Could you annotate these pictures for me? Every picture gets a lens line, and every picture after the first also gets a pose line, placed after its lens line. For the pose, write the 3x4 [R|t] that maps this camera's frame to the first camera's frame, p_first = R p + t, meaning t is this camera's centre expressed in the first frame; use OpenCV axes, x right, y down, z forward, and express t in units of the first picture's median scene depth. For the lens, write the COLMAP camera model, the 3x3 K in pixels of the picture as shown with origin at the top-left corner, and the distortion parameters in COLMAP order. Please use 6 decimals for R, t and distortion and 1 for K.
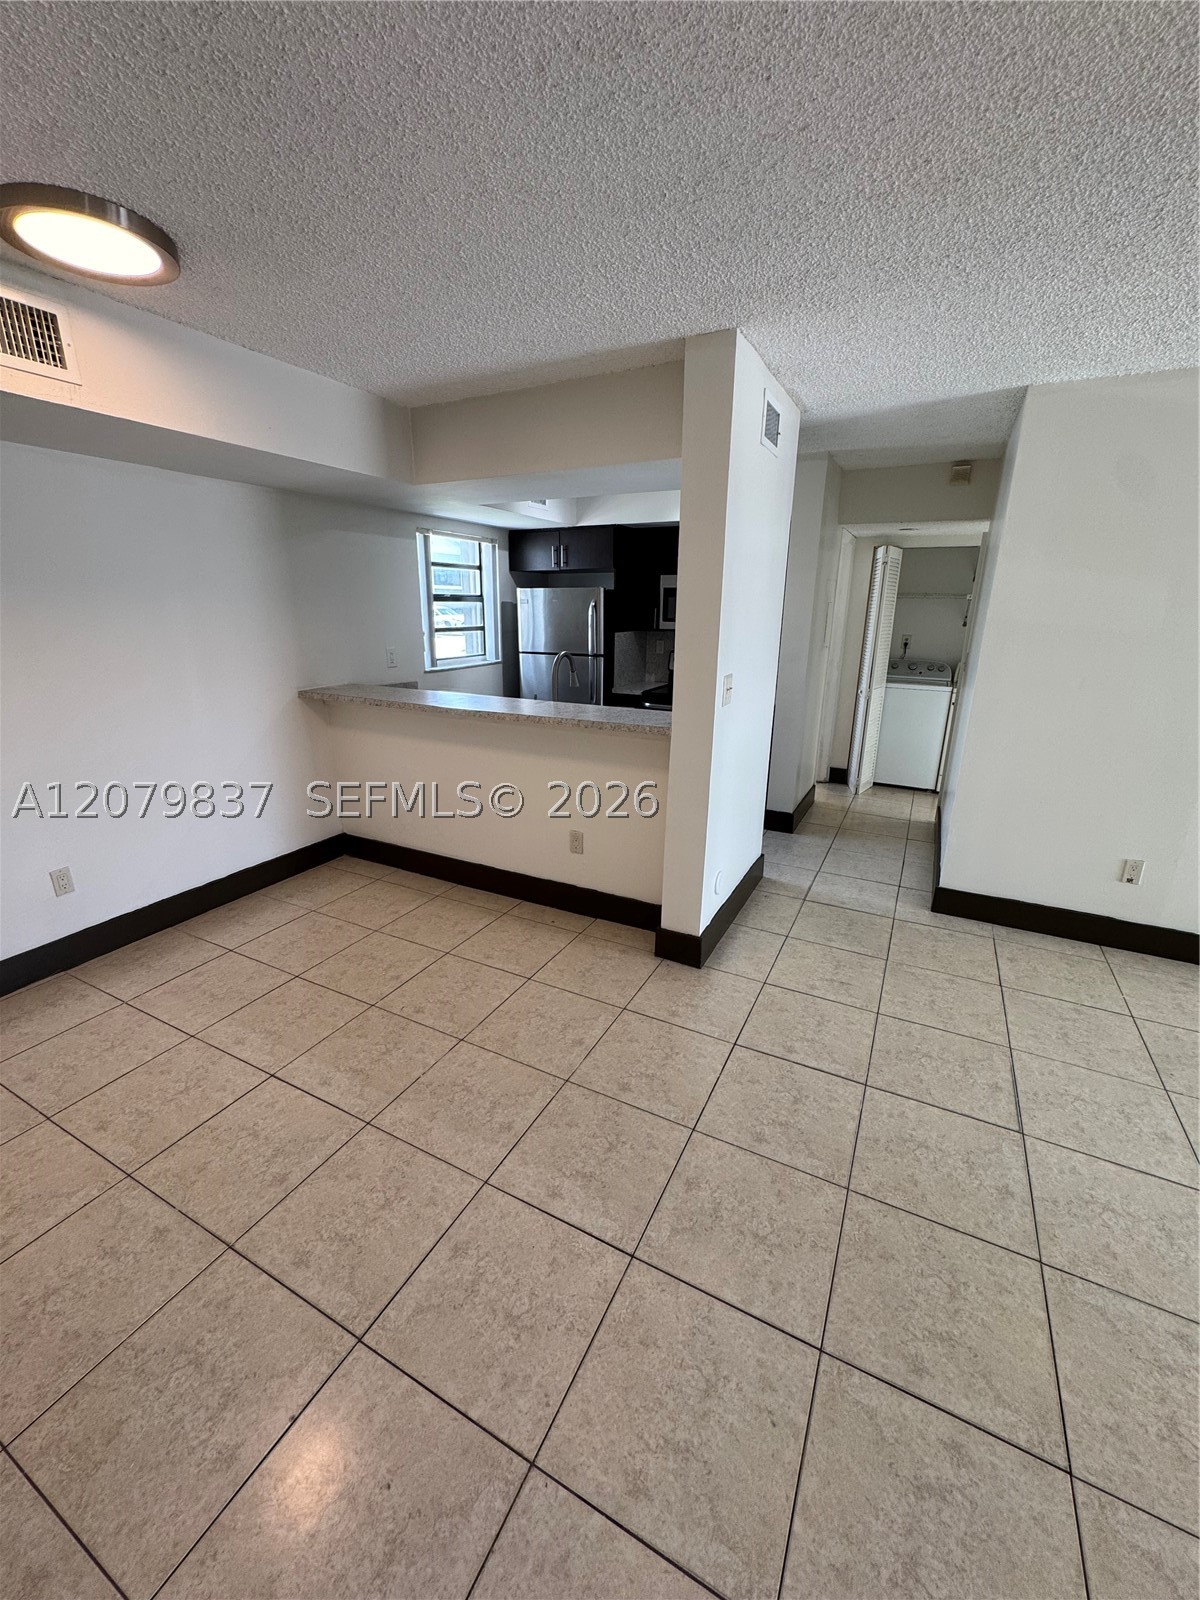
lens RADIAL K [[648.5, 0, 608.3], [0, 648.5, 797.6], [0, 0, 1]] dist [-0.000544, -0.000234]
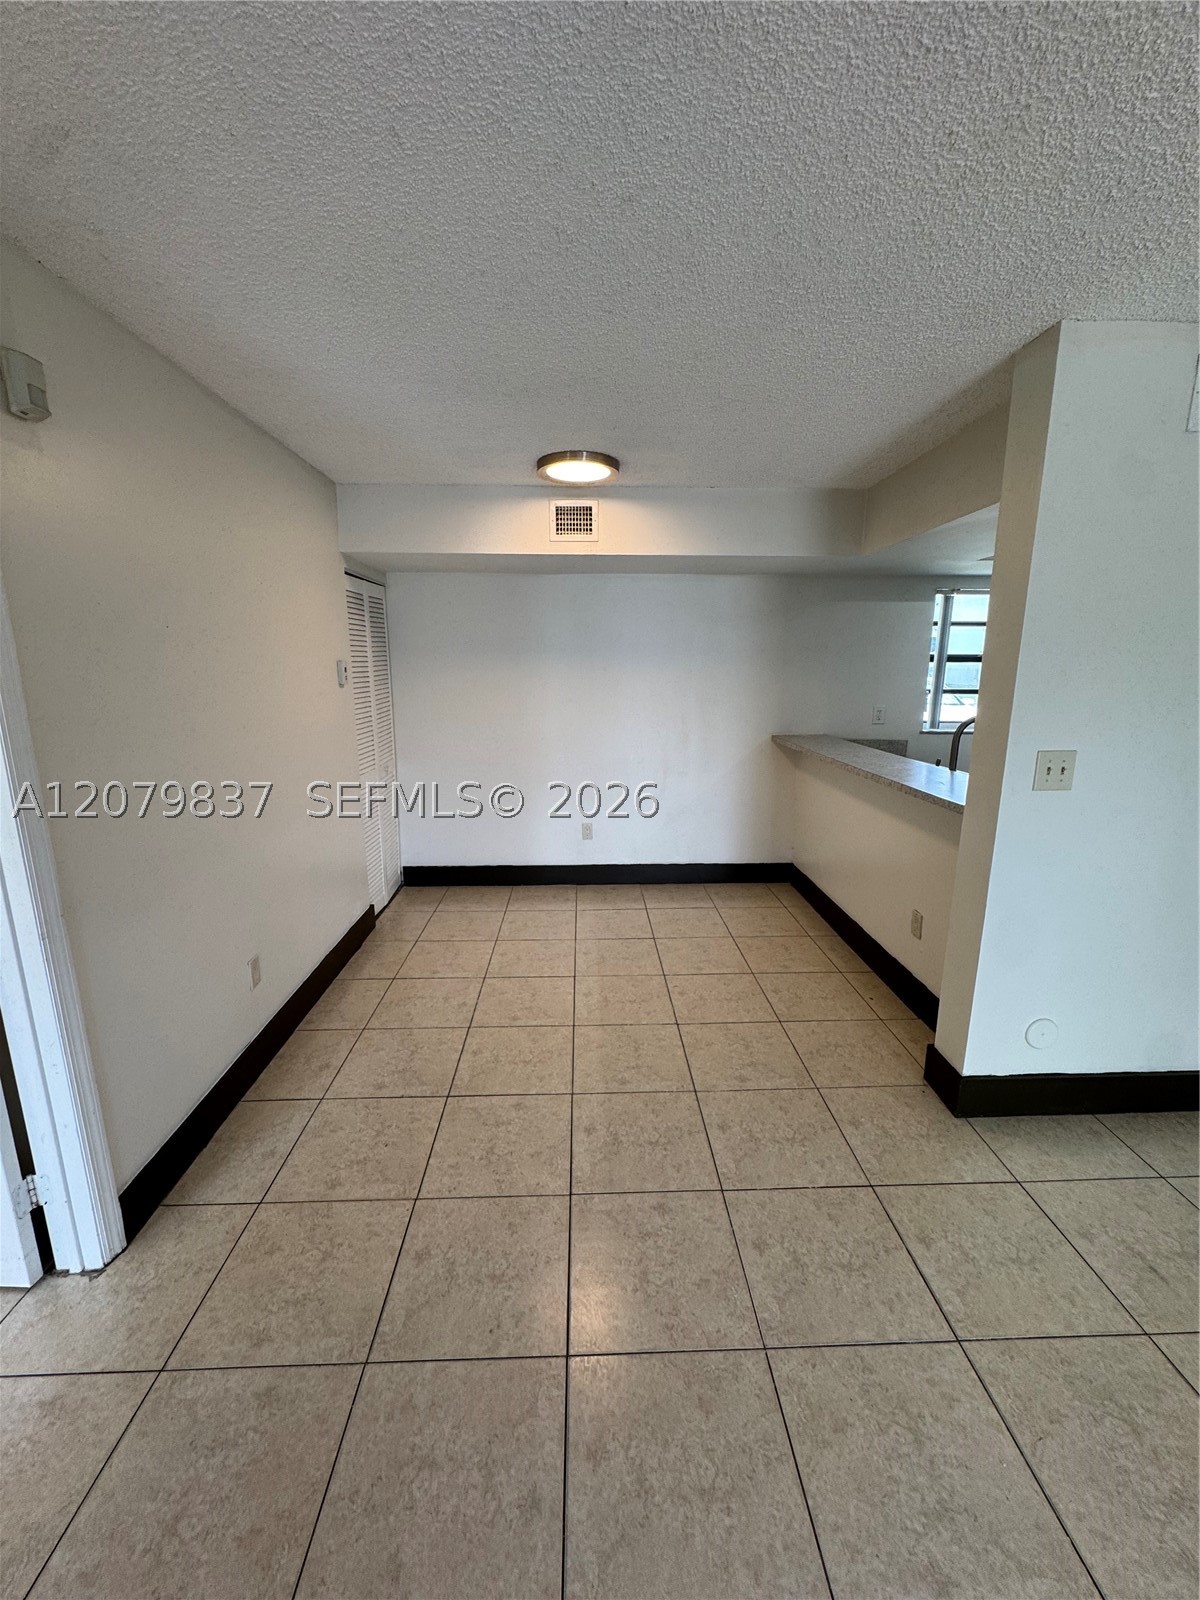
lens RADIAL K [[648.5, 0, 599.8], [0, 648.5, 800.9], [0, 0, 1]] dist [-0.000544, -0.000234]
pose [[0.473255, 0.169659, -0.864434, 0.787180], [-0.244497, 0.968024, 0.056135, -0.062855], [0.846316, 0.184786, 0.499603, 0.251963]]
